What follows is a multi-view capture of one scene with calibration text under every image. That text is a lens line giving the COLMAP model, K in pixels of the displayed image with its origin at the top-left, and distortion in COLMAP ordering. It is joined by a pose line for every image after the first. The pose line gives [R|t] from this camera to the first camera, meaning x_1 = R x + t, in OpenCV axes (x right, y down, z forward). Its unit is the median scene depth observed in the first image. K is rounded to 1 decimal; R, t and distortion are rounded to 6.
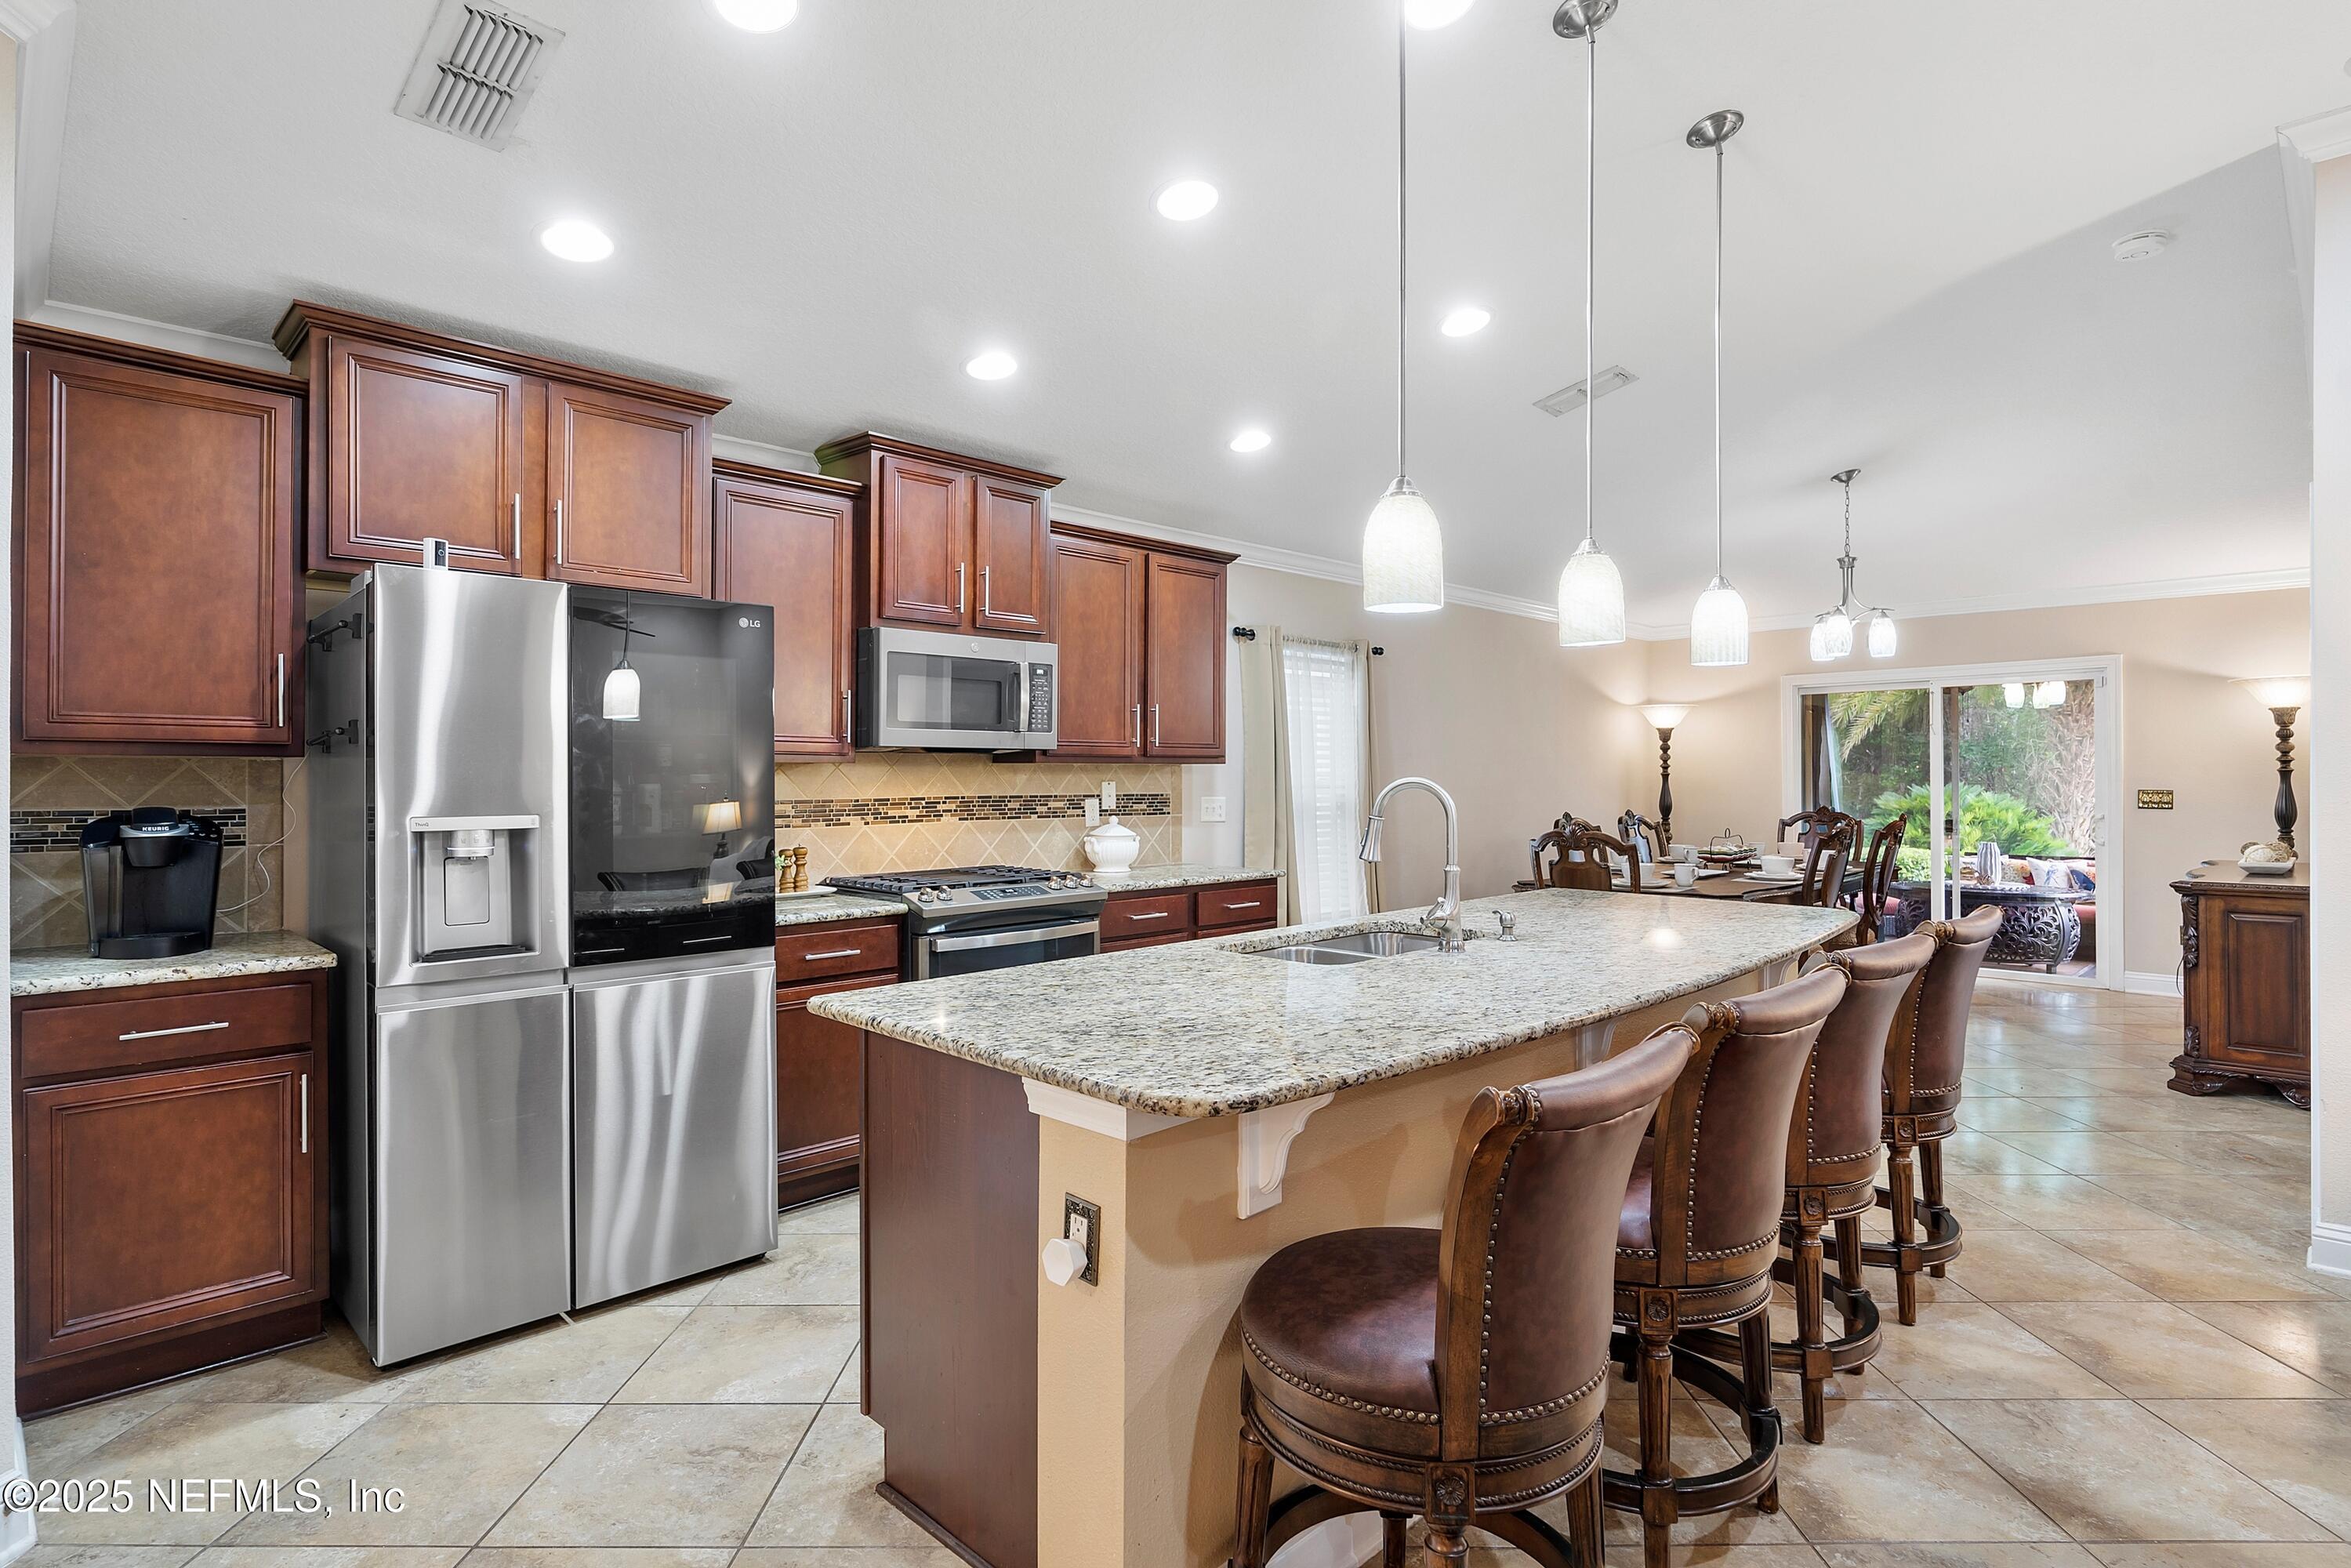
lens RADIAL K [[1104.3, 0, 1175.5], [0, 1104.3, 784.0], [0, 0, 1]] dist [-0.003057, -0.000382]
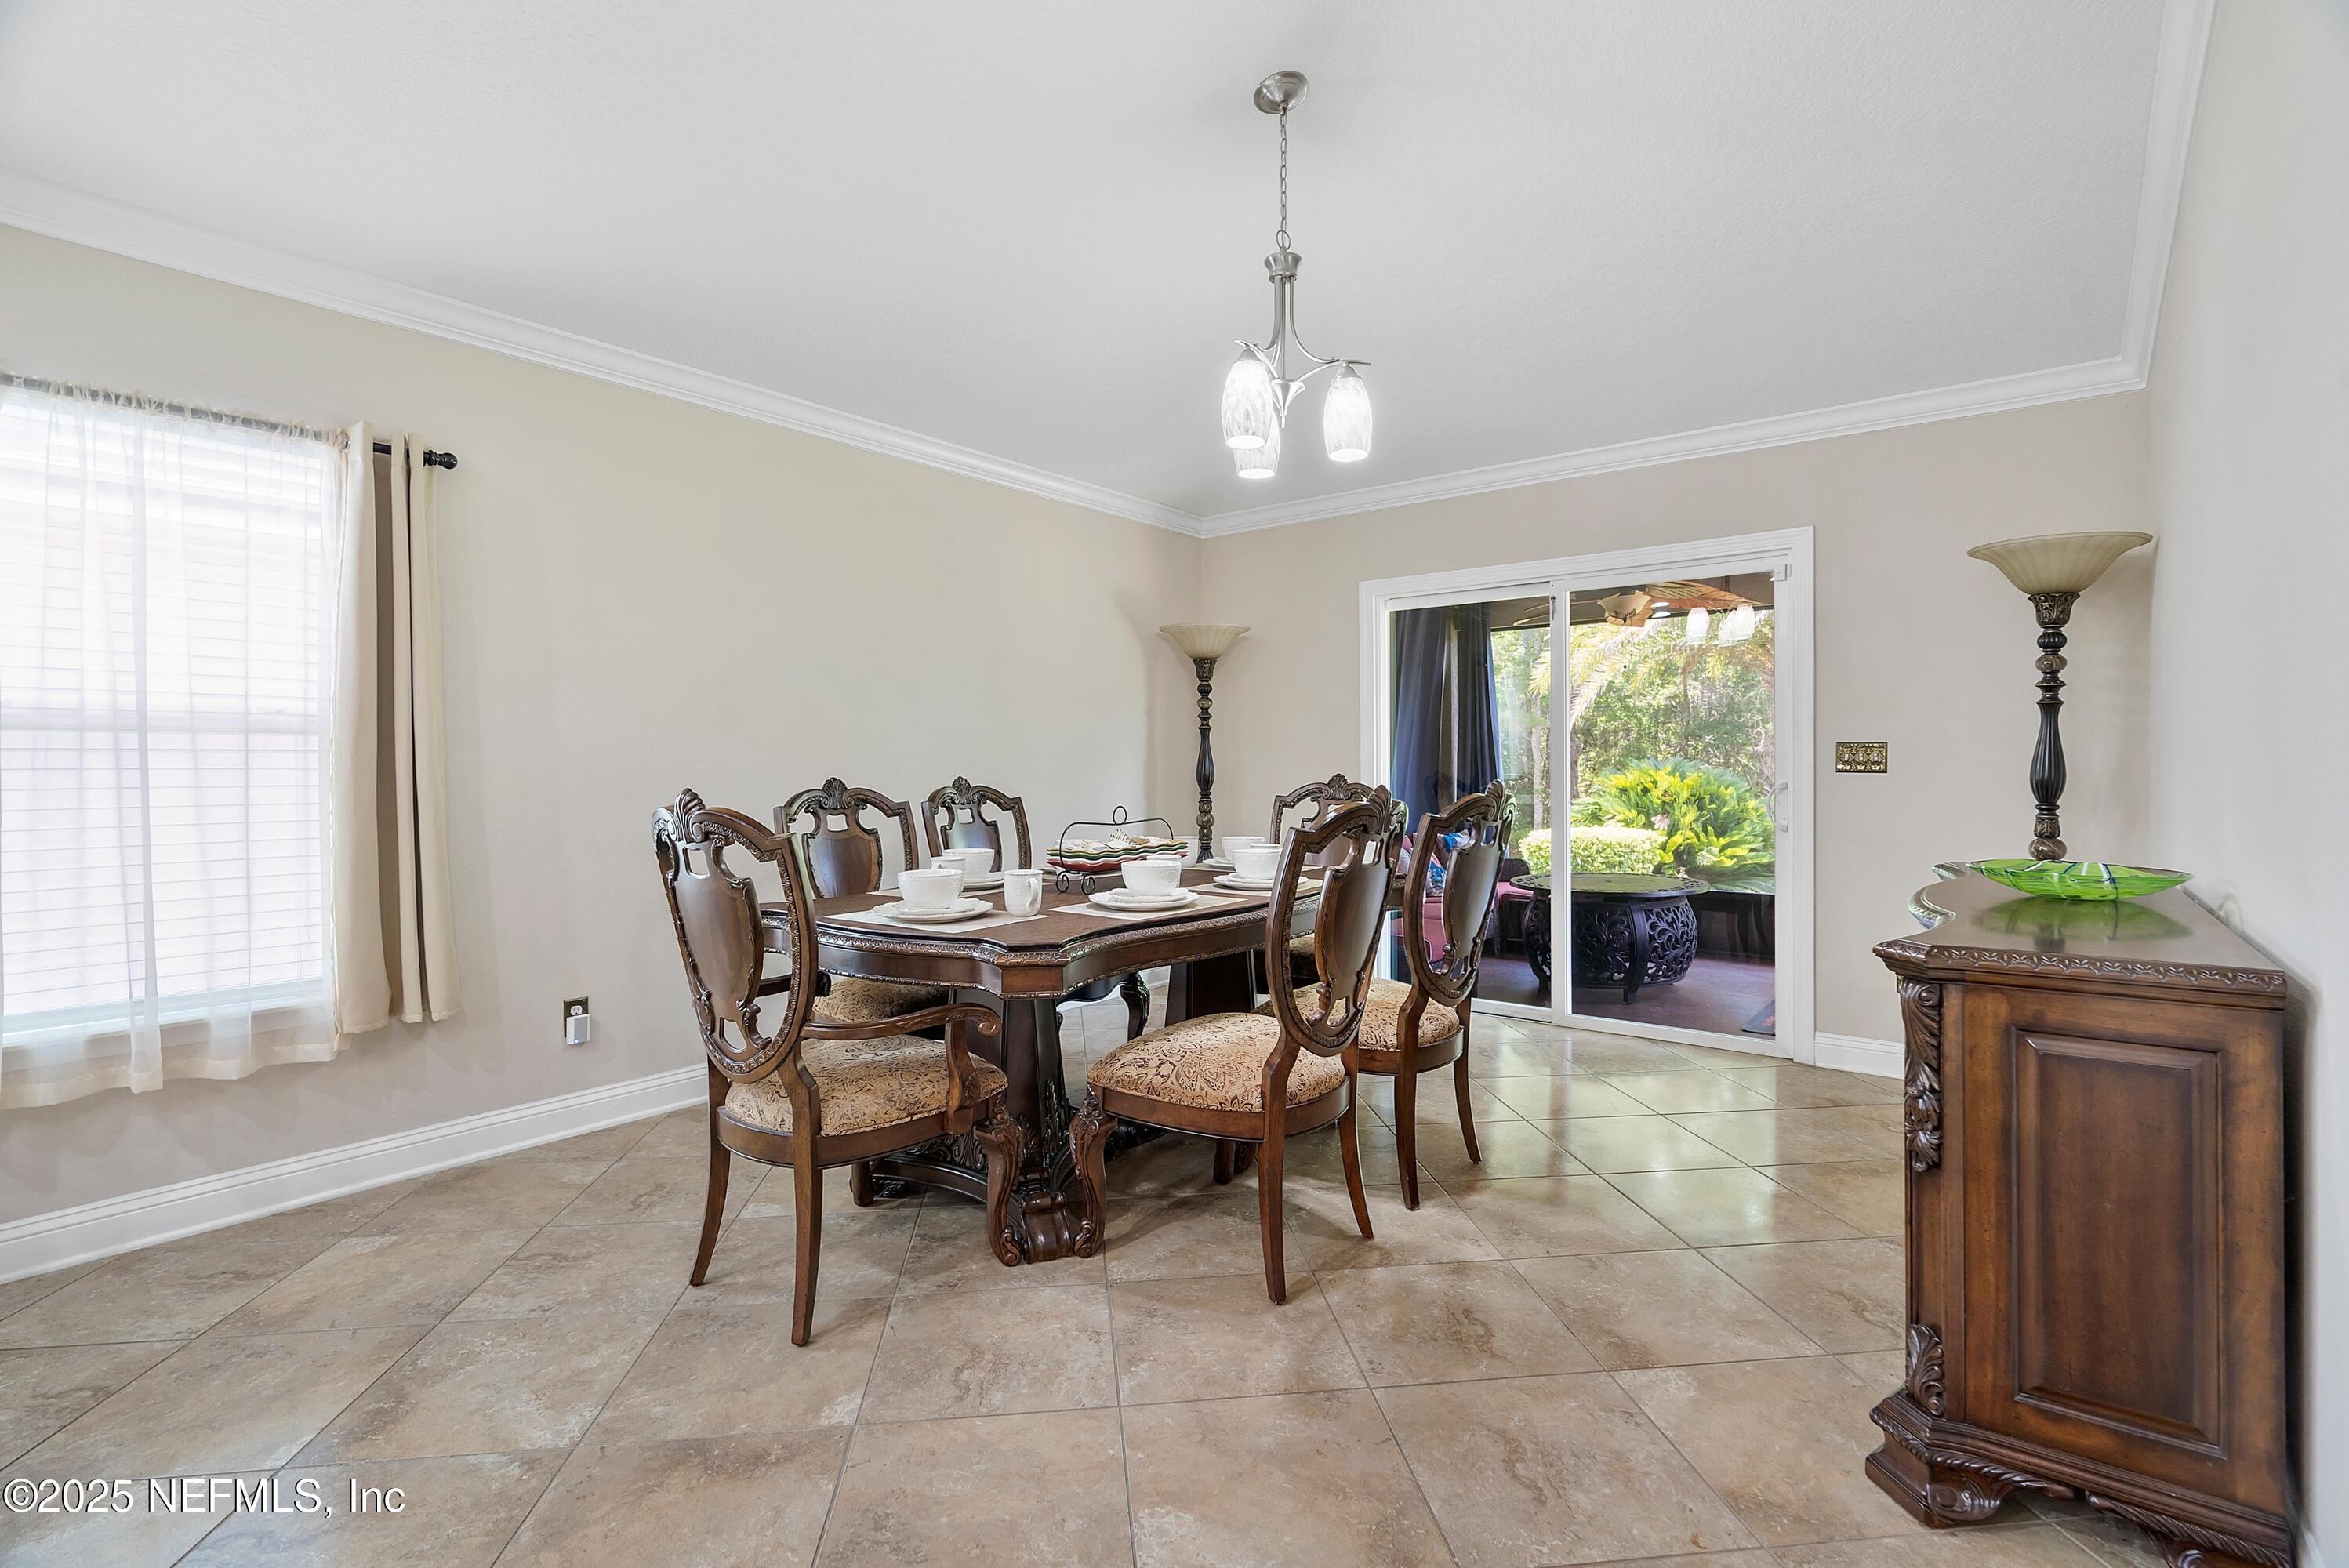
lens RADIAL K [[1038.5, 0, 1174.5], [0, 1038.5, 784.0], [0, 0, 1]] dist [-0.000170, 0.000229]
pose [[0.989683, -0.005913, 0.143153, 0.587473], [0.004217, 0.999917, 0.012143, 0.027552], [-0.143213, -0.011414, 0.989626, 0.652065]]
